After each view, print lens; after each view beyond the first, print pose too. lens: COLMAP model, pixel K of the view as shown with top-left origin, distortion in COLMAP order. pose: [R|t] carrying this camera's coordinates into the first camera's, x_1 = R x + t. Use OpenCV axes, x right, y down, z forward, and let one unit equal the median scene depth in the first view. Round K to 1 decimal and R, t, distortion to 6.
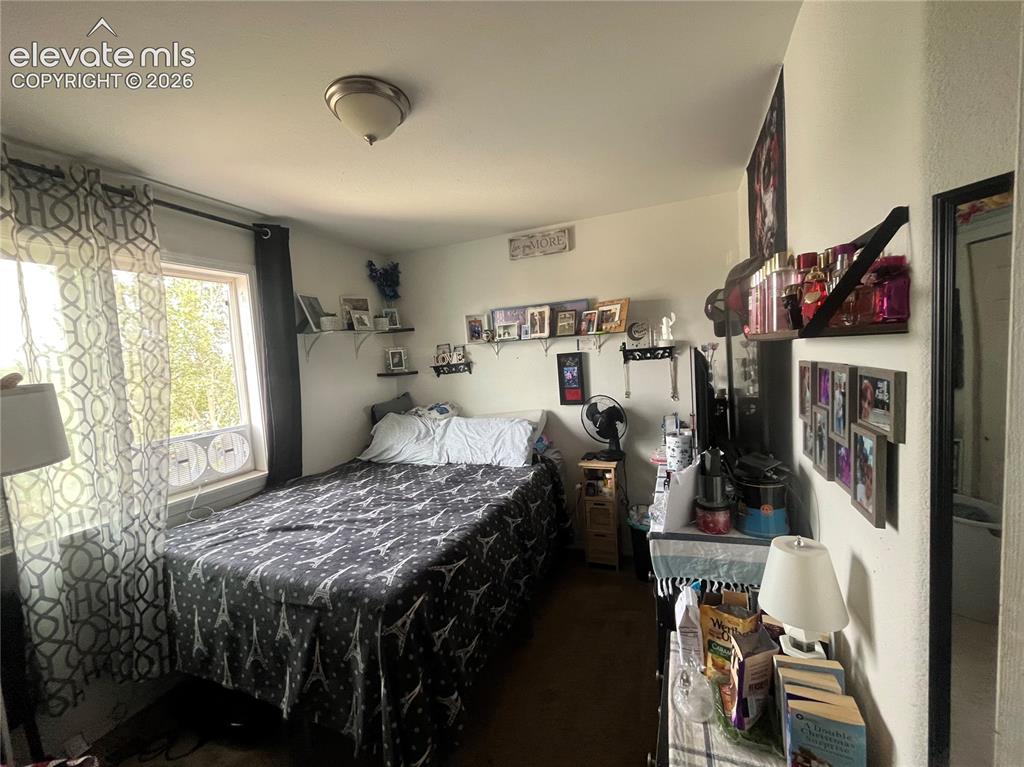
lens RADIAL K [[412.3, 0, 514.6], [0, 412.3, 388.1], [0, 0, 1]] dist [-0.005793, 0.000648]
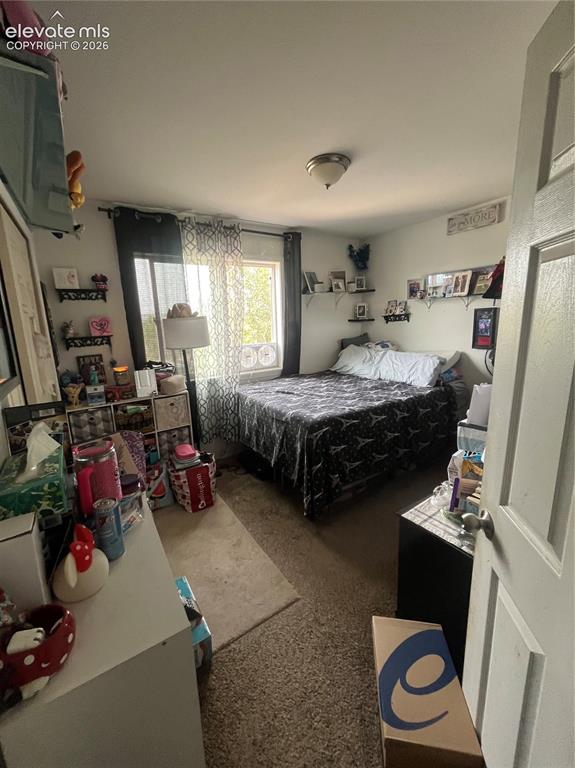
lens RADIAL K [[309.2, 0, 286.3], [0, 309.2, 380.9], [0, 0, 1]] dist [-0.005793, 0.000648]
pose [[0.822884, 0.145383, -0.549296, 0.230318], [-0.062032, 0.983921, 0.167488, 0.018985], [0.564814, -0.103749, 0.818671, -0.194342]]
